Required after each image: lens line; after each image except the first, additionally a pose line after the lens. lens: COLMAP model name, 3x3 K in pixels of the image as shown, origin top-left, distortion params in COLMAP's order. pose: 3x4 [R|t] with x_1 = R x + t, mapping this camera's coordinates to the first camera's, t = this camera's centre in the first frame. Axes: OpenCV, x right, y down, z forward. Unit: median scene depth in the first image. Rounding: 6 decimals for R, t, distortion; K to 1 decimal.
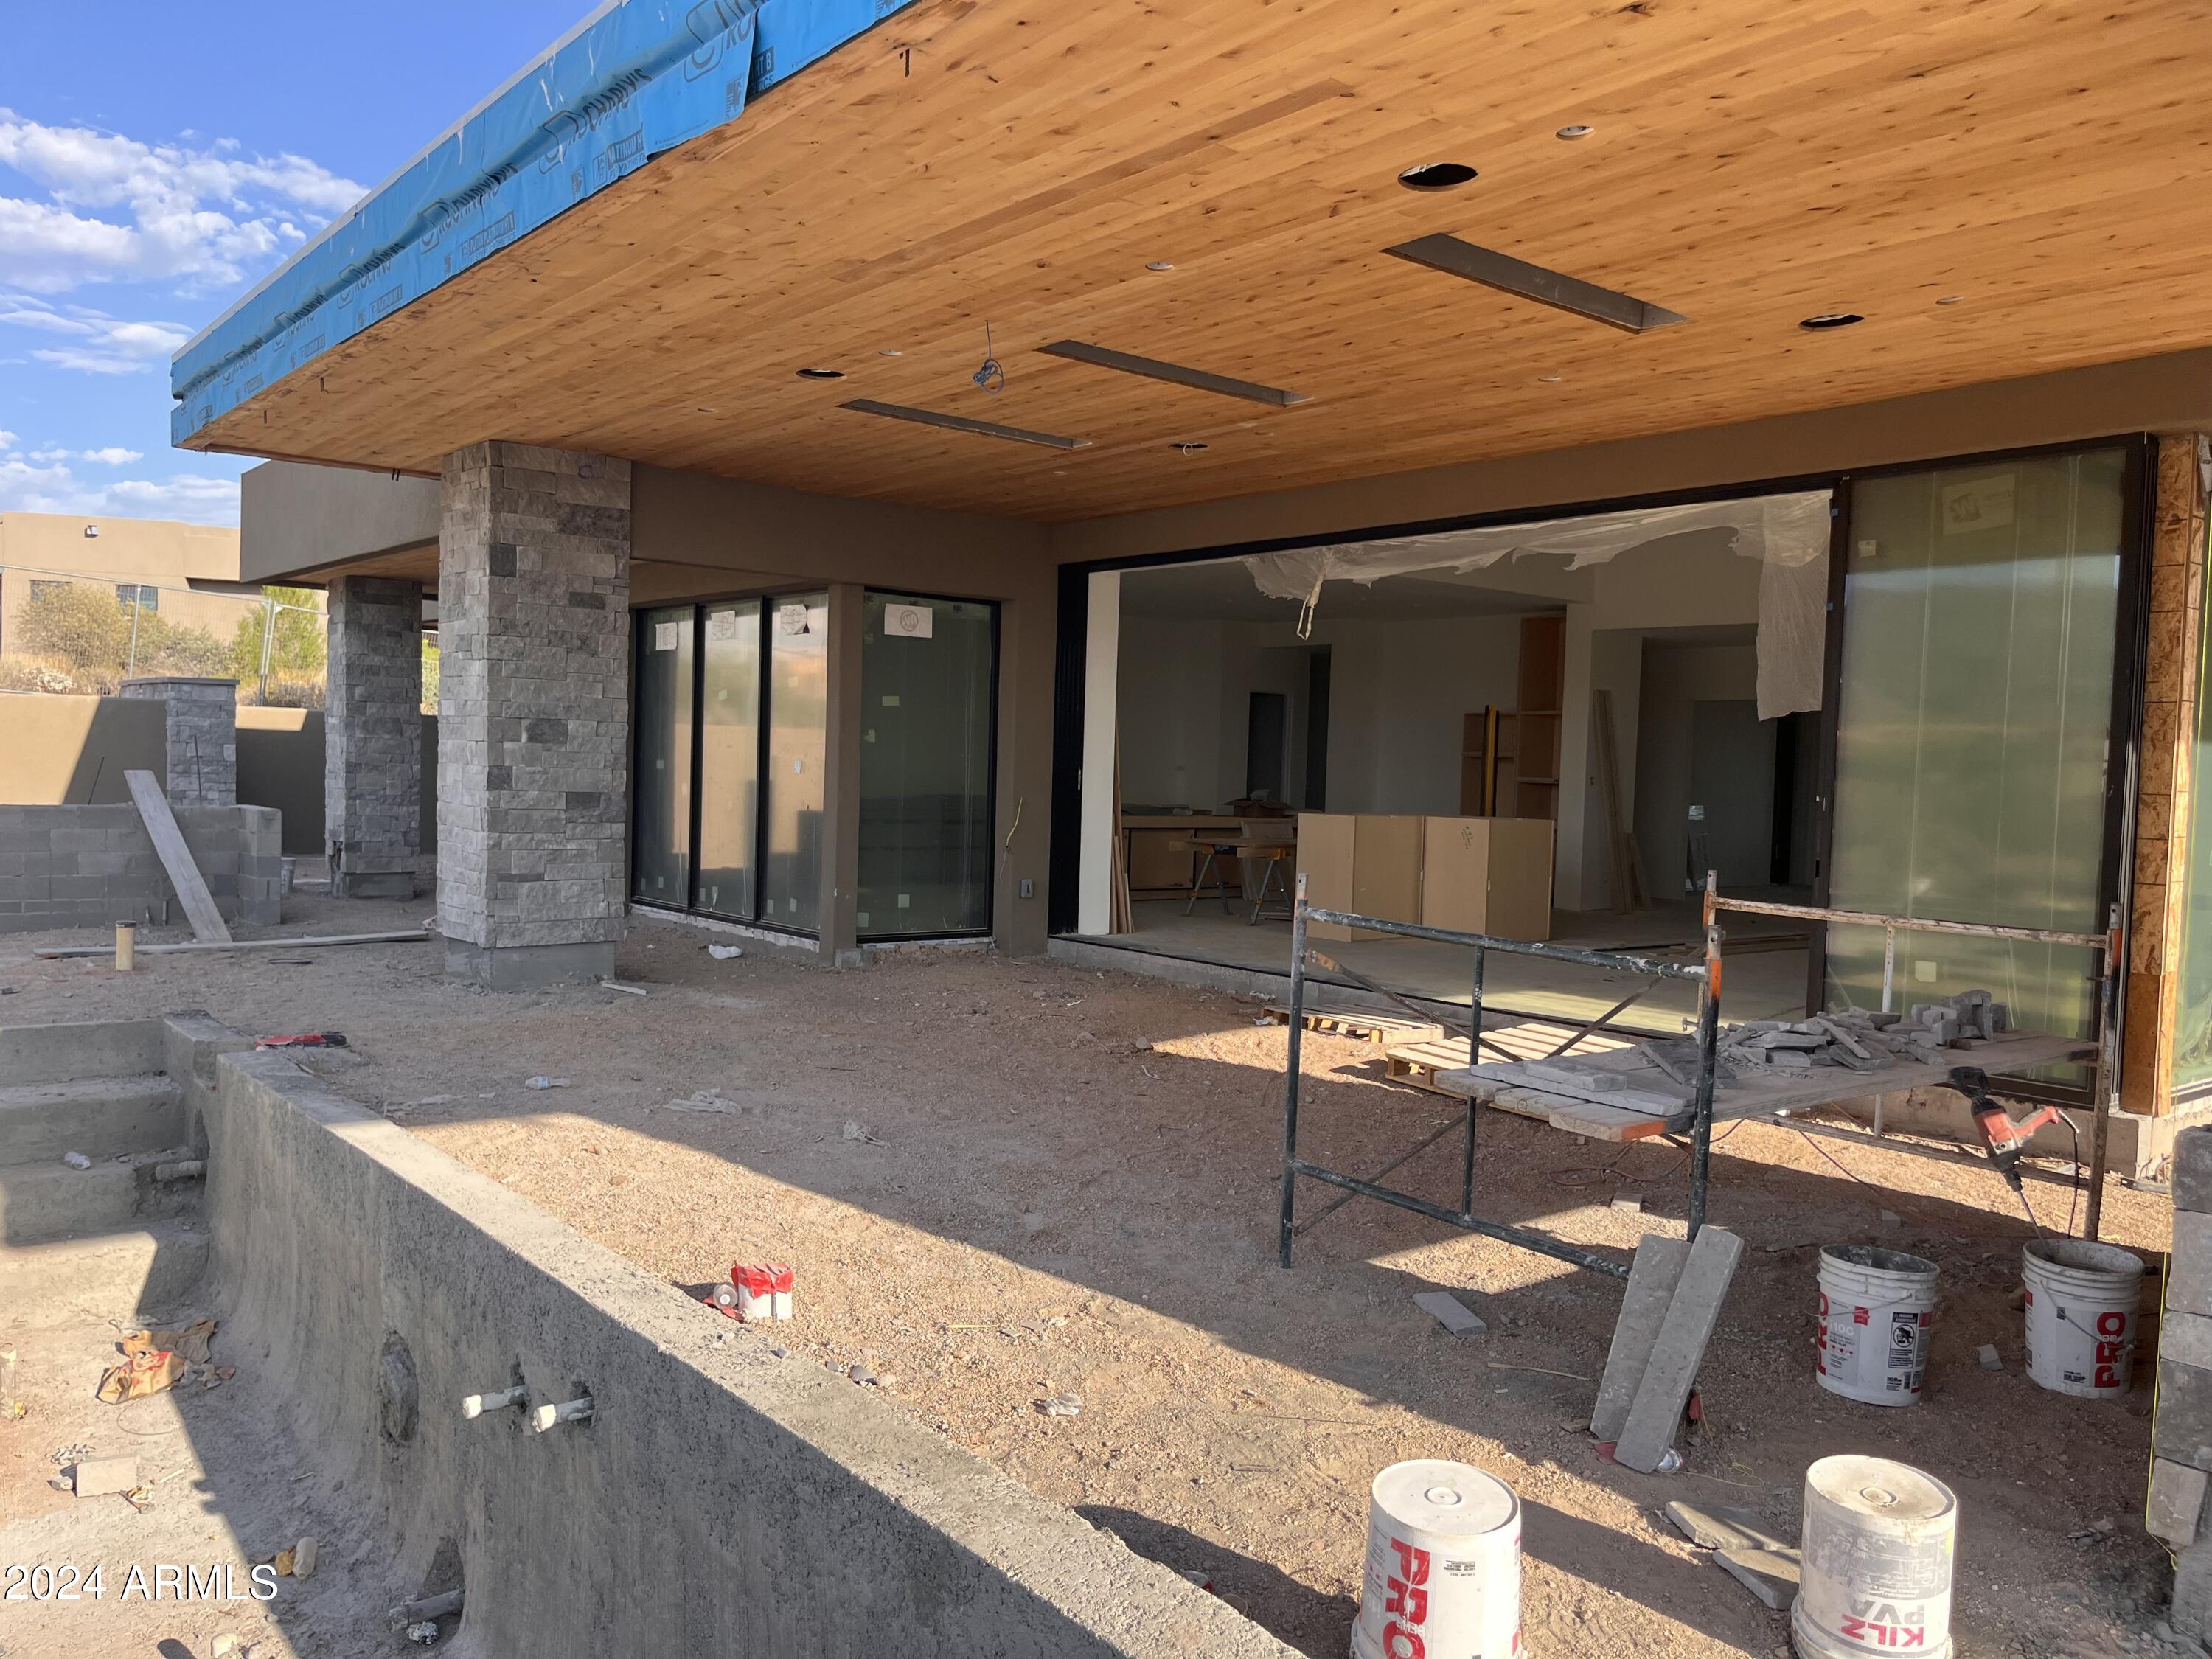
lens RADIAL K [[1713.2, 0, 1106.0], [0, 1713.2, 829.5], [0, 0, 1]] dist [0.072159, -0.084431]
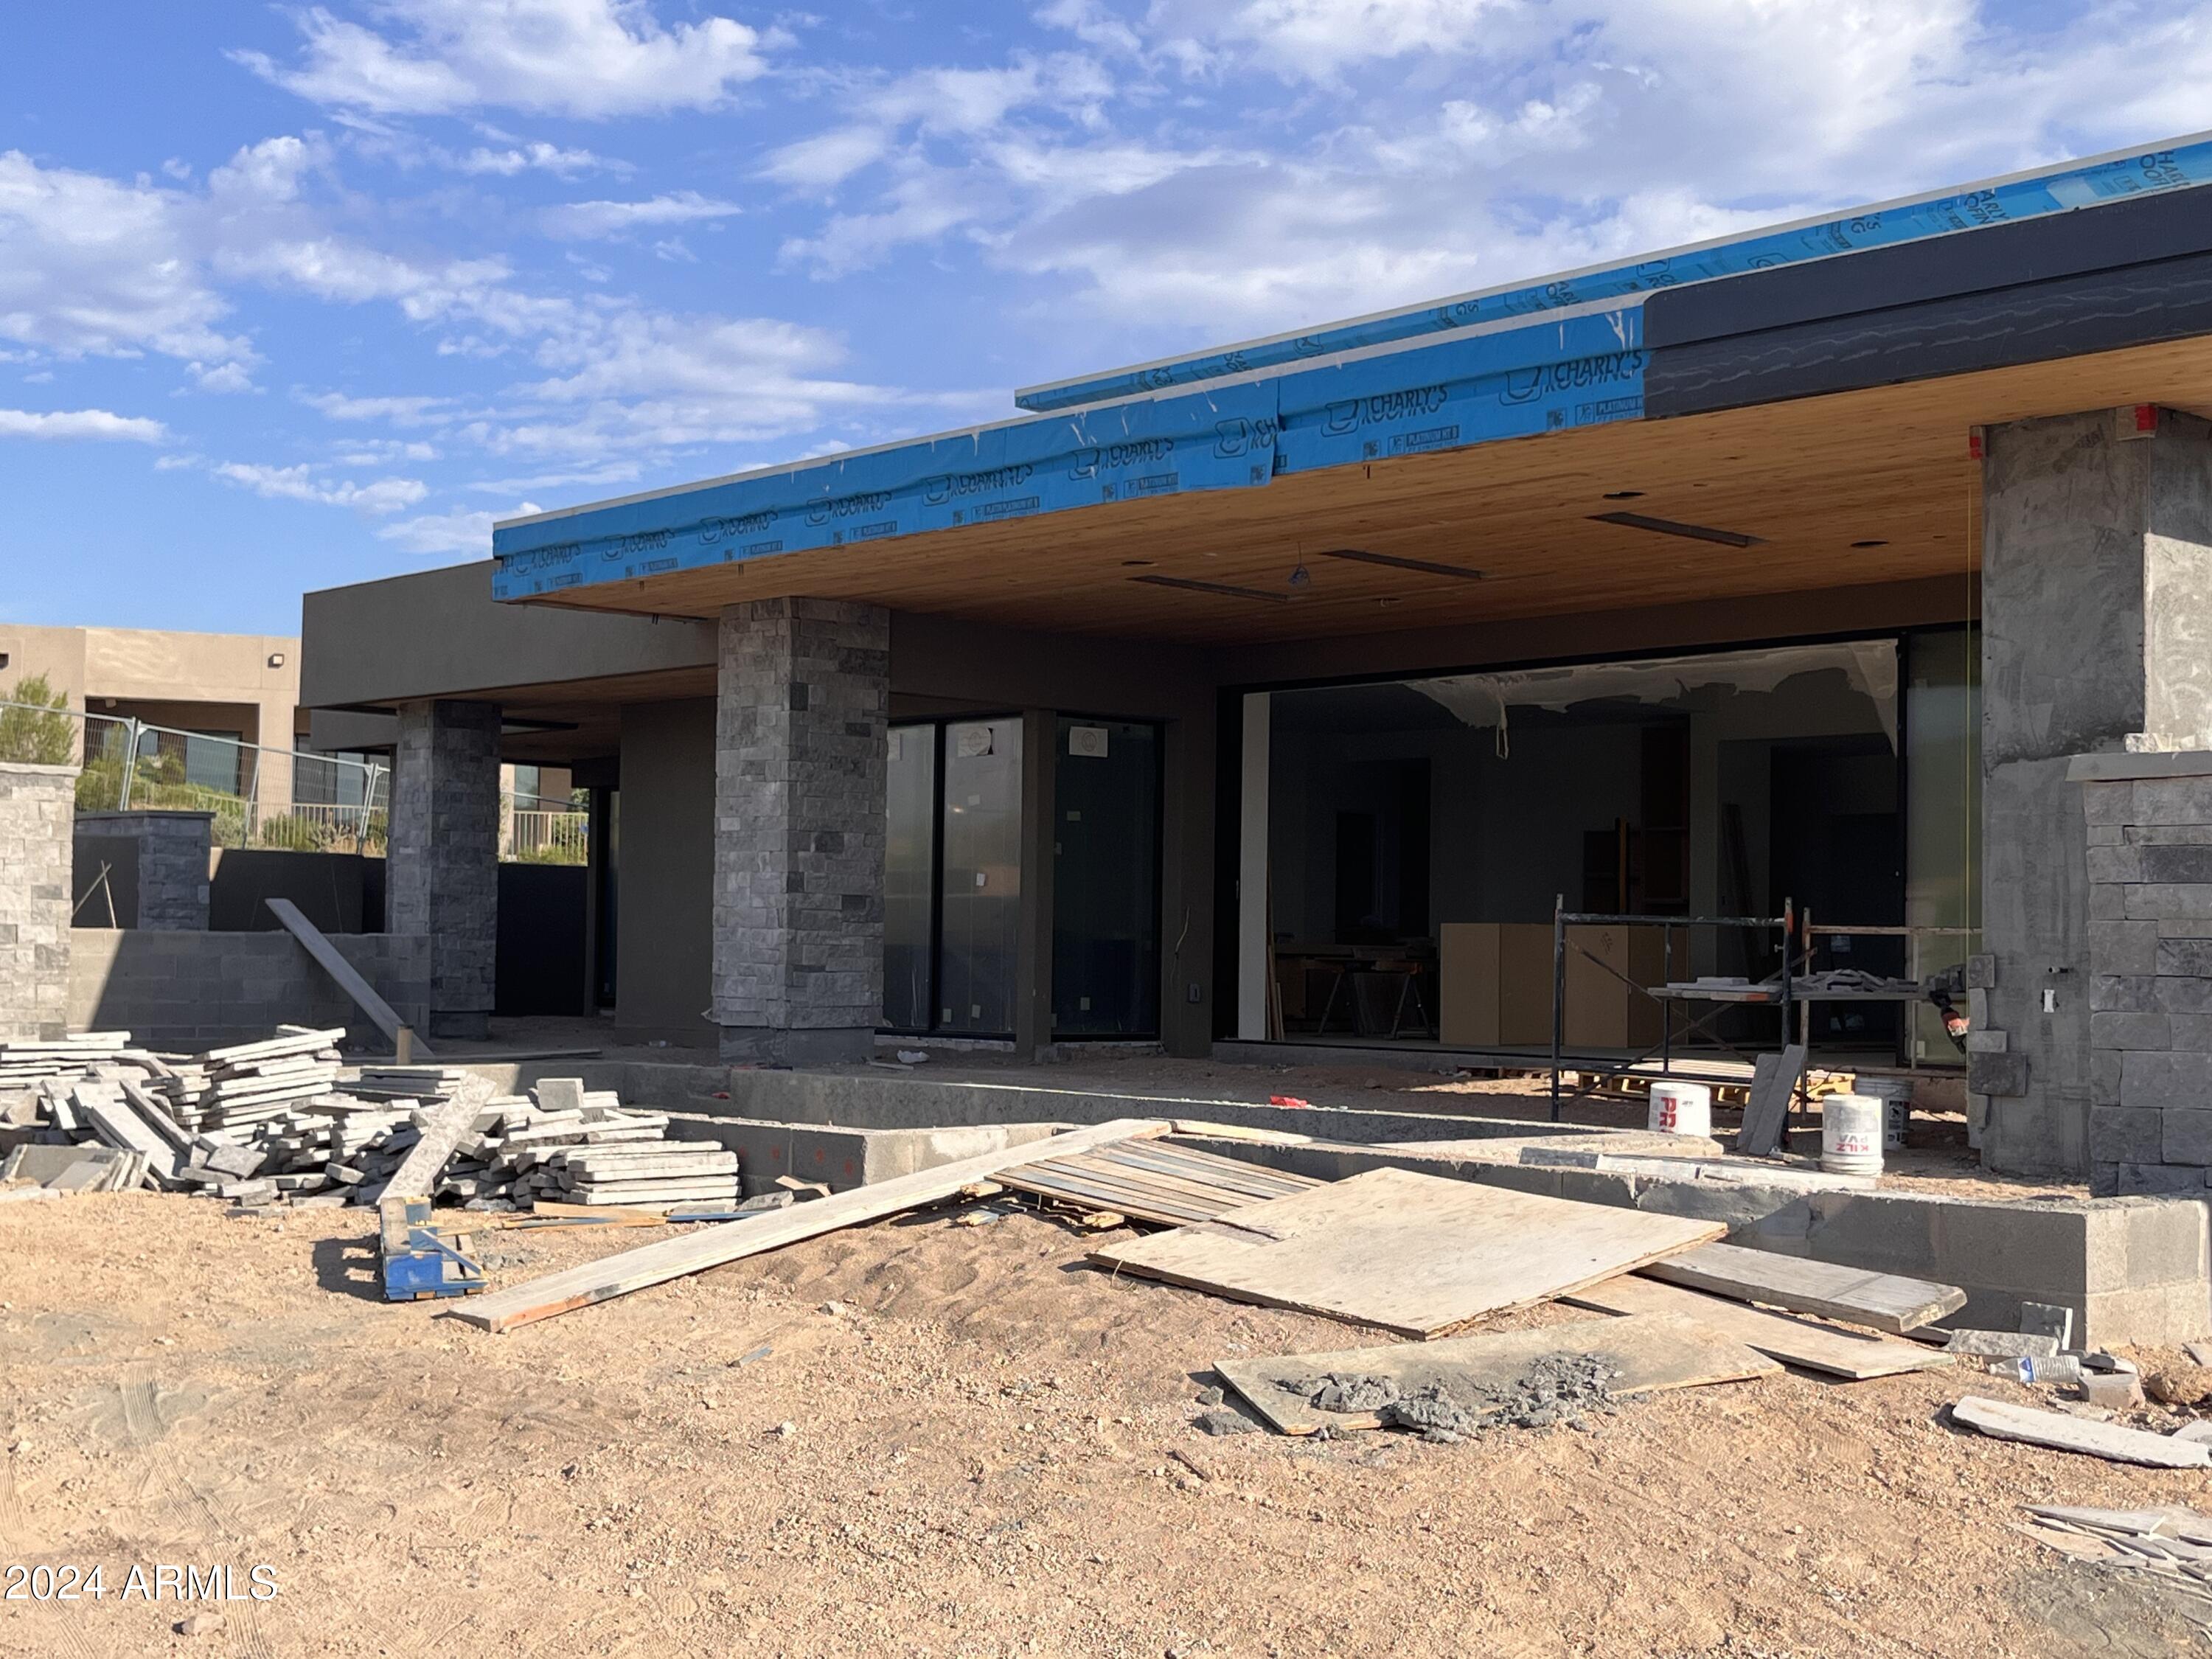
lens RADIAL K [[2714.4, 0, 1106.0], [0, 2714.4, 829.5], [0, 0, 1]] dist [0.145861, -0.044974]
pose [[0.998419, -0.012617, 0.054777, -0.233596], [0.016990, 0.996641, -0.080112, 0.082382], [-0.053582, 0.080916, 0.995280, -0.811801]]
